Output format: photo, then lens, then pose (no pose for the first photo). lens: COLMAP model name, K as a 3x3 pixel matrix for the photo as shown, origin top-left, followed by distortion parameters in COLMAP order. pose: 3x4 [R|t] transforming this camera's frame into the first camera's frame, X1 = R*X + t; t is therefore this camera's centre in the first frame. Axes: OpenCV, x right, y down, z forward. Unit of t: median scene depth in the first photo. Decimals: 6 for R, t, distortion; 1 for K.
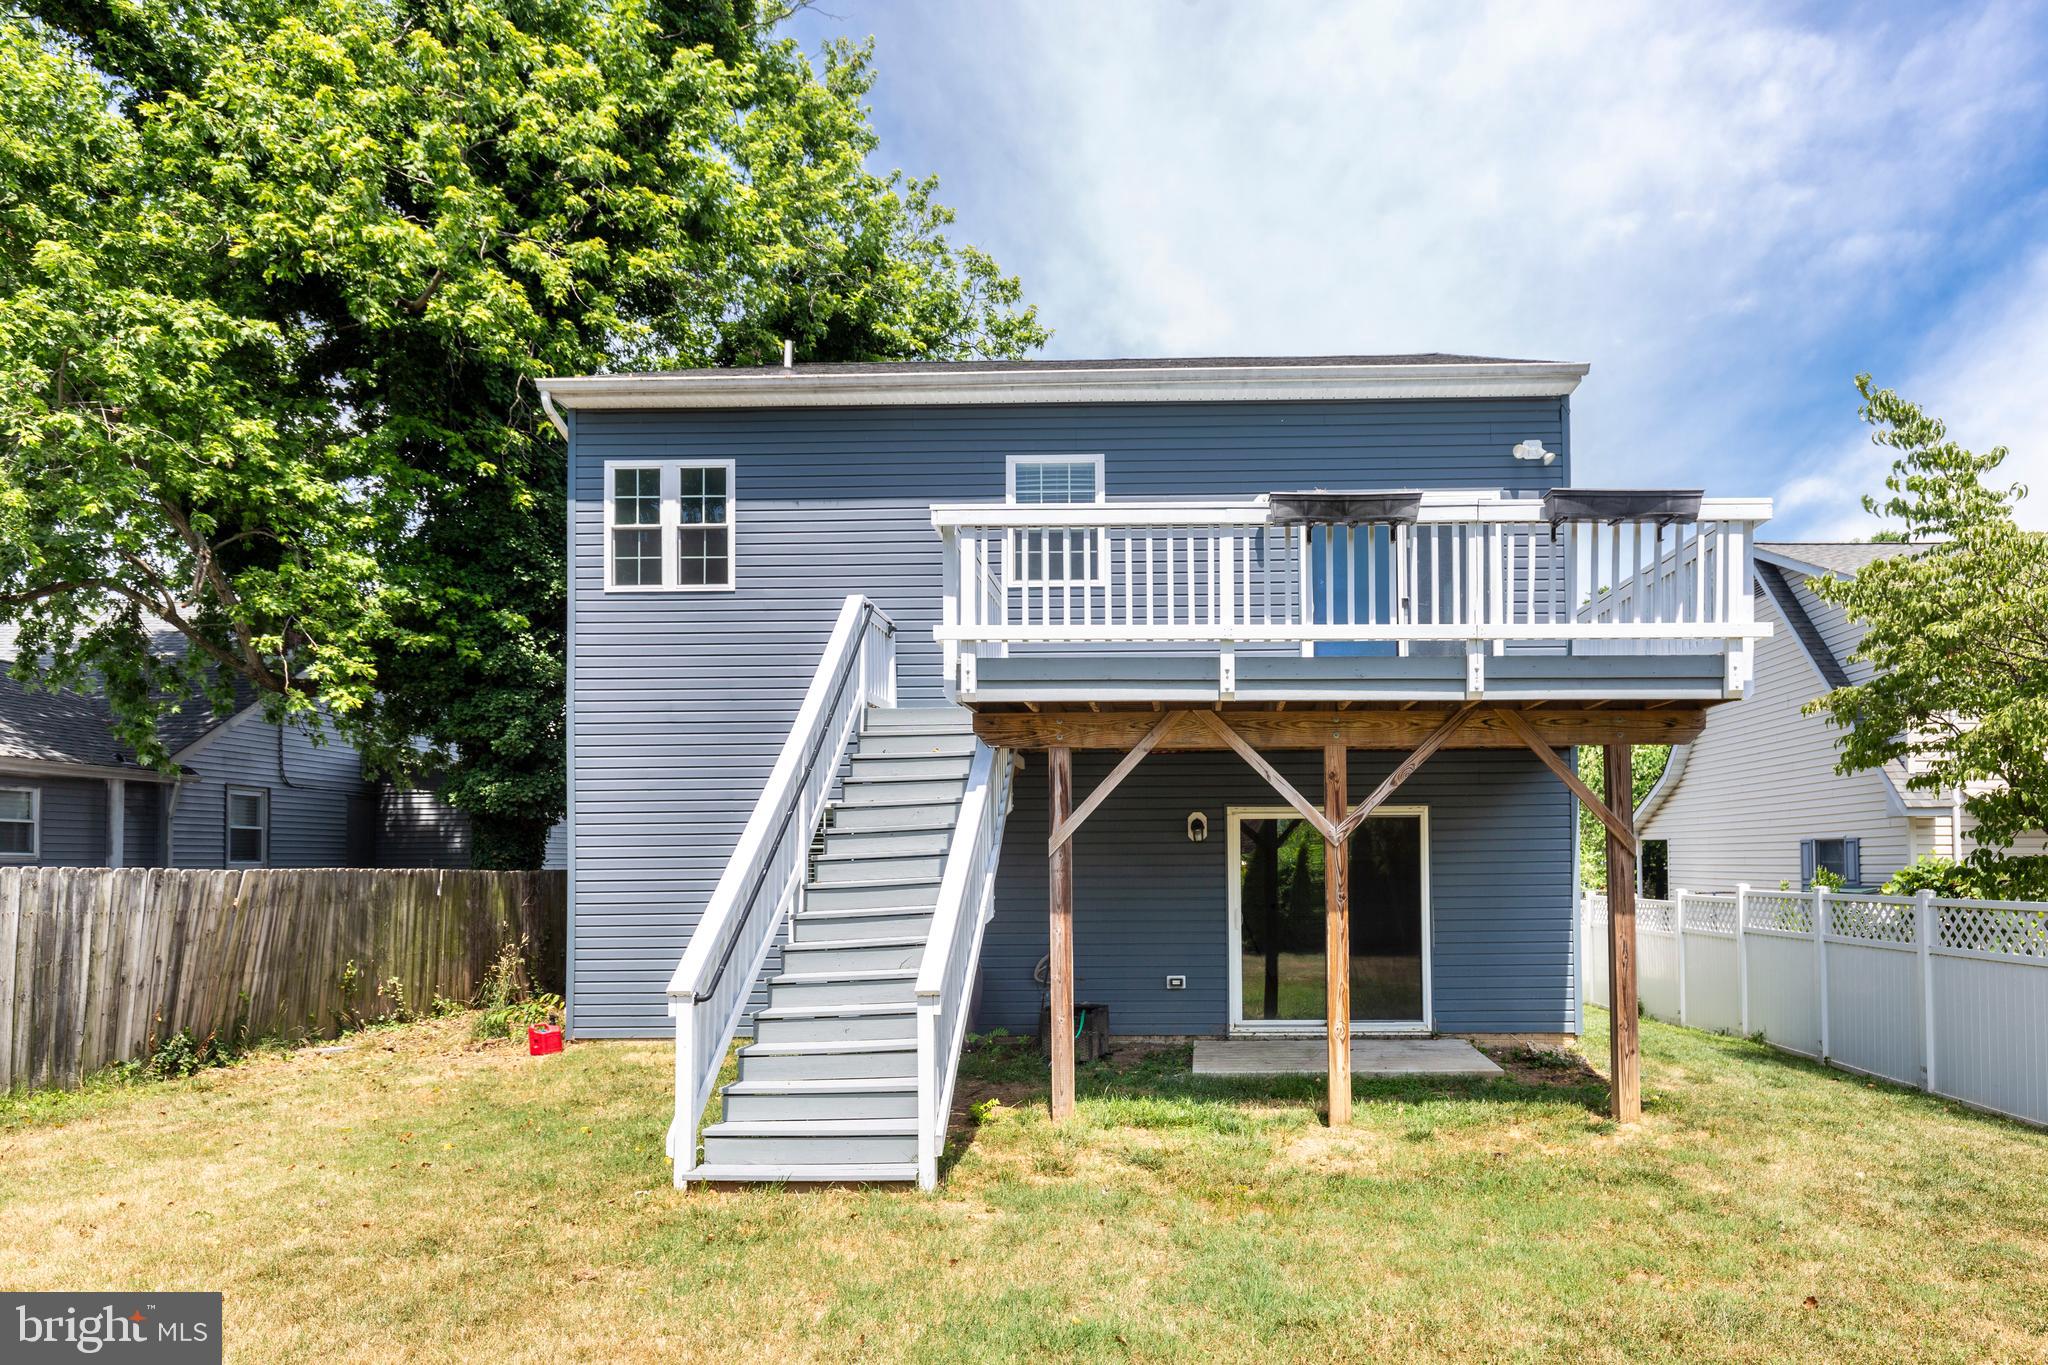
lens RADIAL K [[1251.7, 0, 1034.7], [0, 1251.7, 816.6], [0, 0, 1]] dist [0.004625, -0.002065]
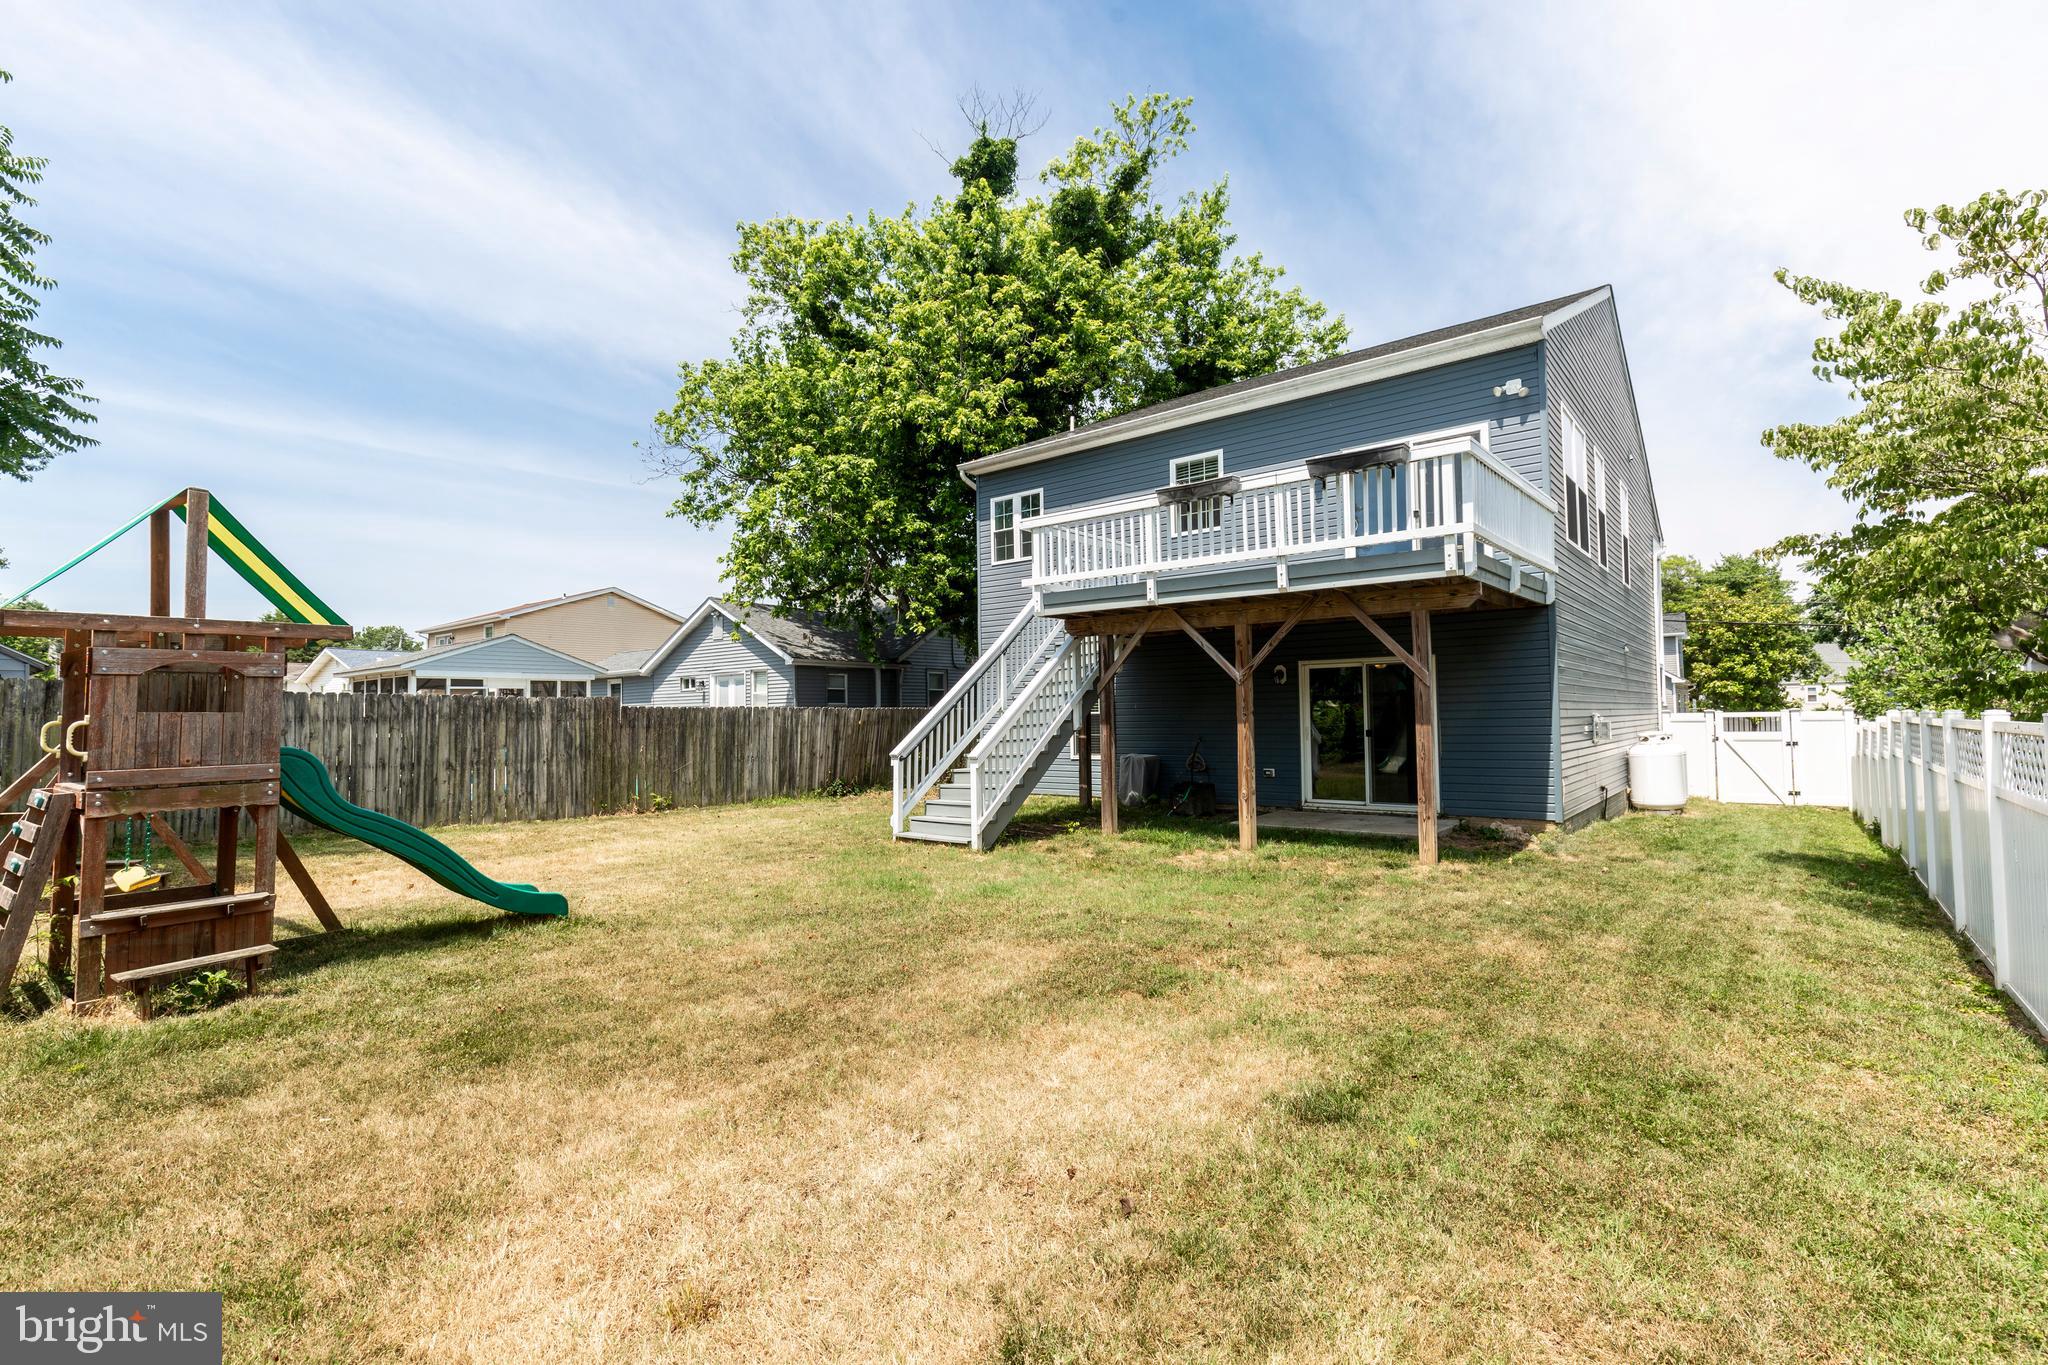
lens RADIAL K [[926.7, 0, 1017.9], [0, 926.7, 684.4], [0, 0, 1]] dist [0.002773, -0.000498]
pose [[0.784323, -0.027232, -0.619754, 0.594704], [0.031805, 0.999487, -0.003668, 0.014552], [0.619536, -0.016834, 0.784787, -0.122525]]
